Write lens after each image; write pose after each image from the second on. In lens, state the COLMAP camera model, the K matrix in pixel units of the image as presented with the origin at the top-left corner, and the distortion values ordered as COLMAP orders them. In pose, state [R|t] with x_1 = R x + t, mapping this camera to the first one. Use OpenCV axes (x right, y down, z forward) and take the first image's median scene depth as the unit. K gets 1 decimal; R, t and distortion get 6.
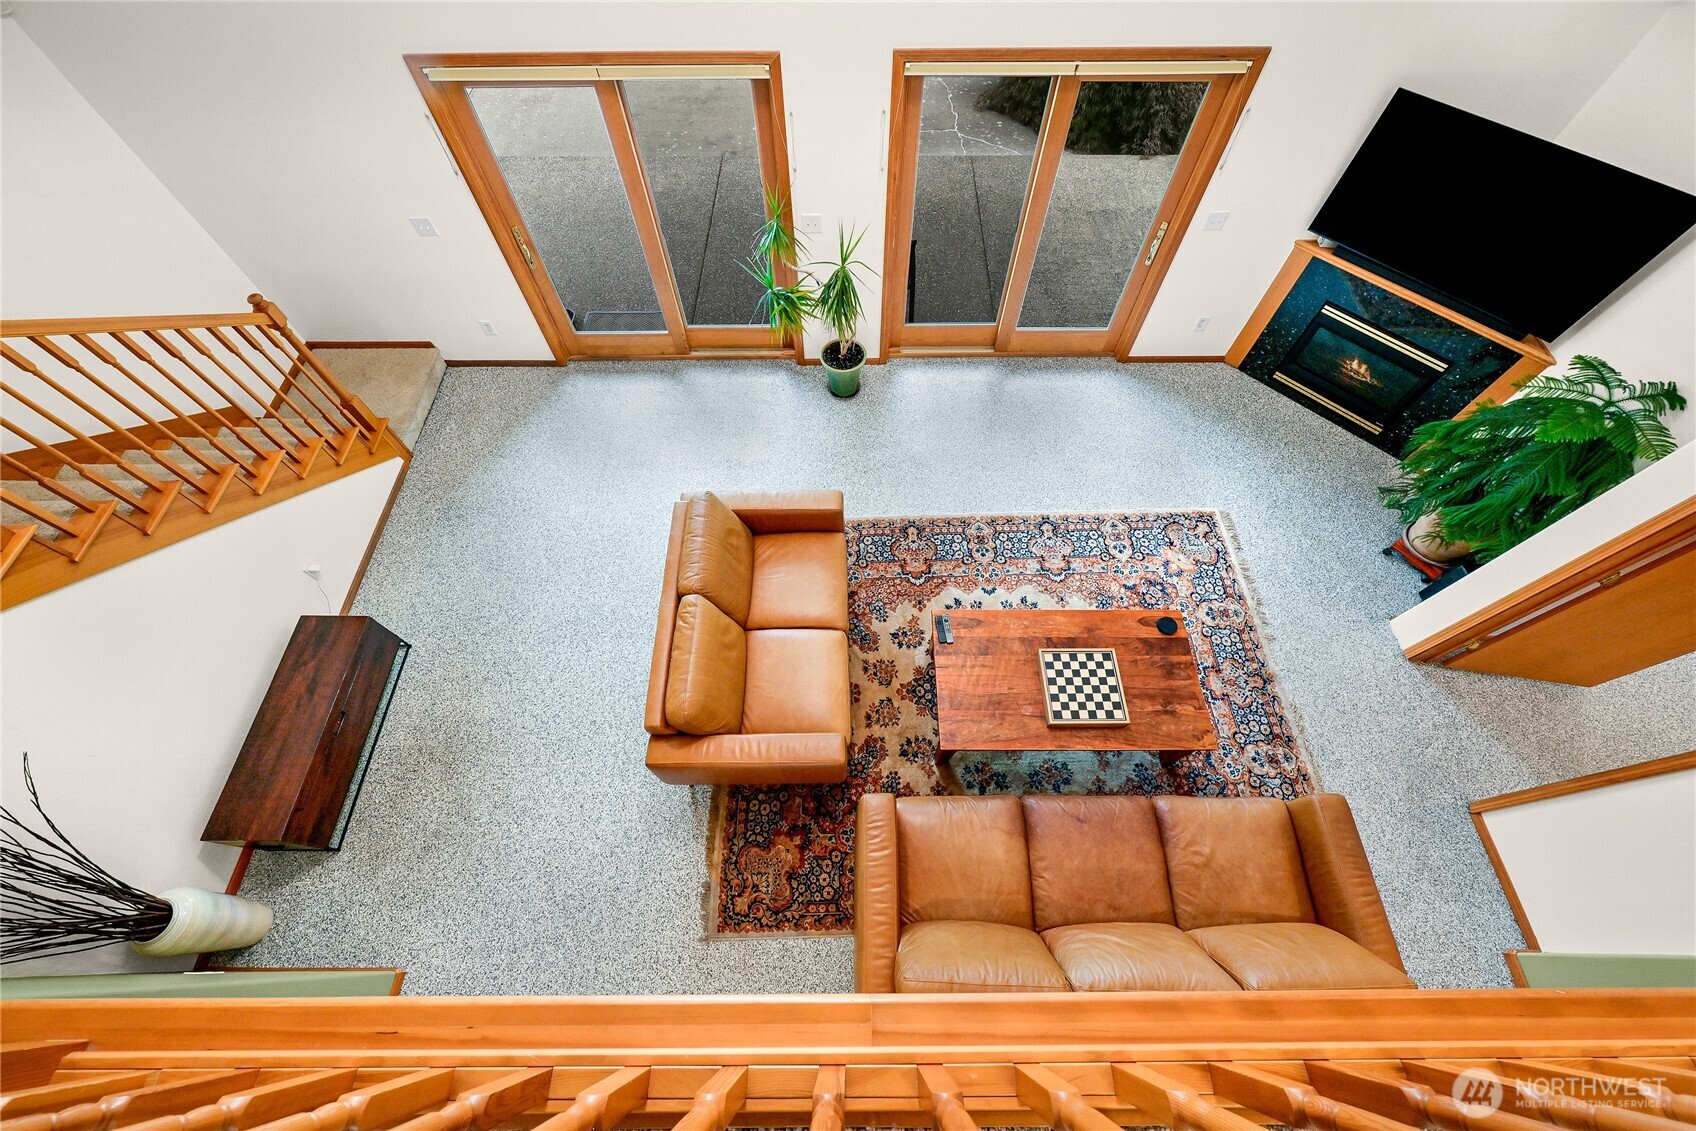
lens RADIAL K [[683.1, 0, 849.2], [0, 683.1, 549.9], [0, 0, 1]] dist [-0.001591, 0.000883]
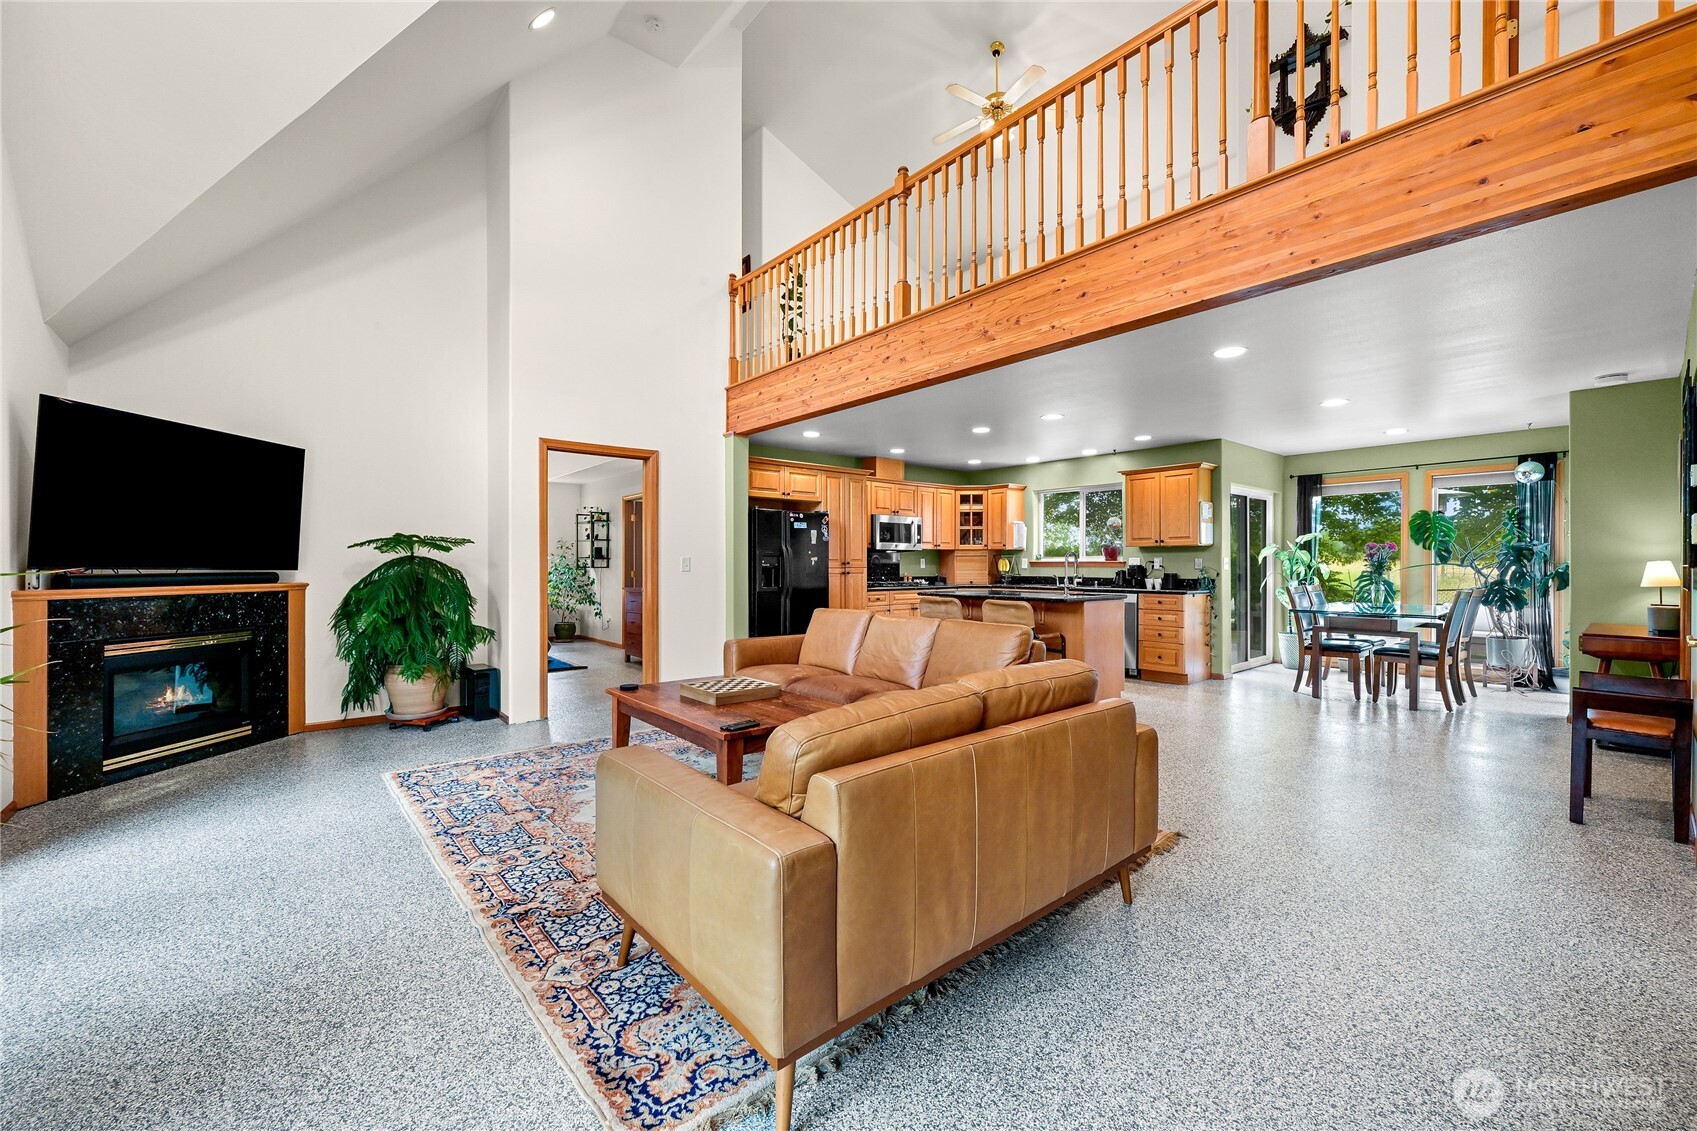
lens RADIAL K [[683.5, 0, 852.5], [0, 683.5, 563.3], [0, 0, 1]] dist [-0.001591, 0.000883]
pose [[-0.643312, 0.002662, 0.765599, -0.502286], [0.659762, 0.509252, 0.552609, -0.302729], [-0.388413, 0.860613, -0.329364, 0.934599]]
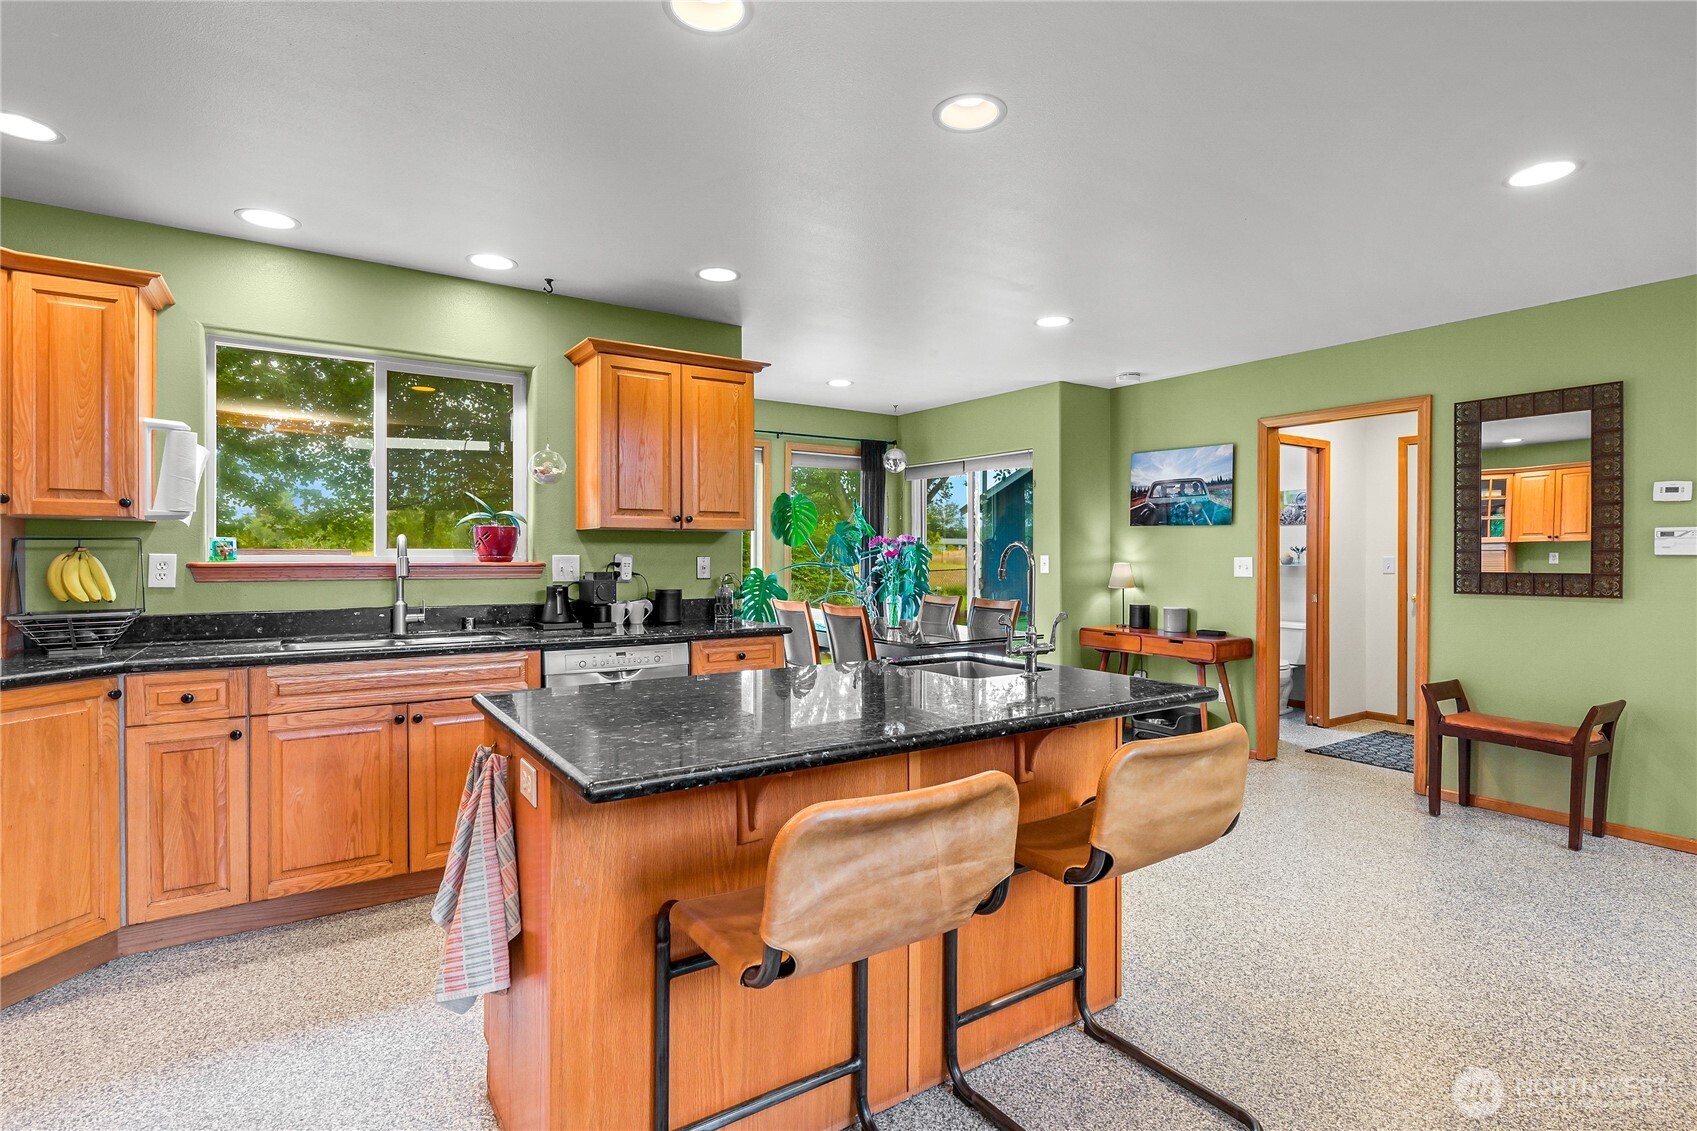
lens RADIAL K [[826.8, 0, 852.3], [0, 826.8, 562.2], [0, 0, 1]] dist [-0.004113, -0.000464]
pose [[-0.829271, 0.004553, -0.558829, 0.662314], [-0.481751, 0.500991, 0.718974, 0.385825], [0.283242, 0.865441, -0.413263, 0.505824]]
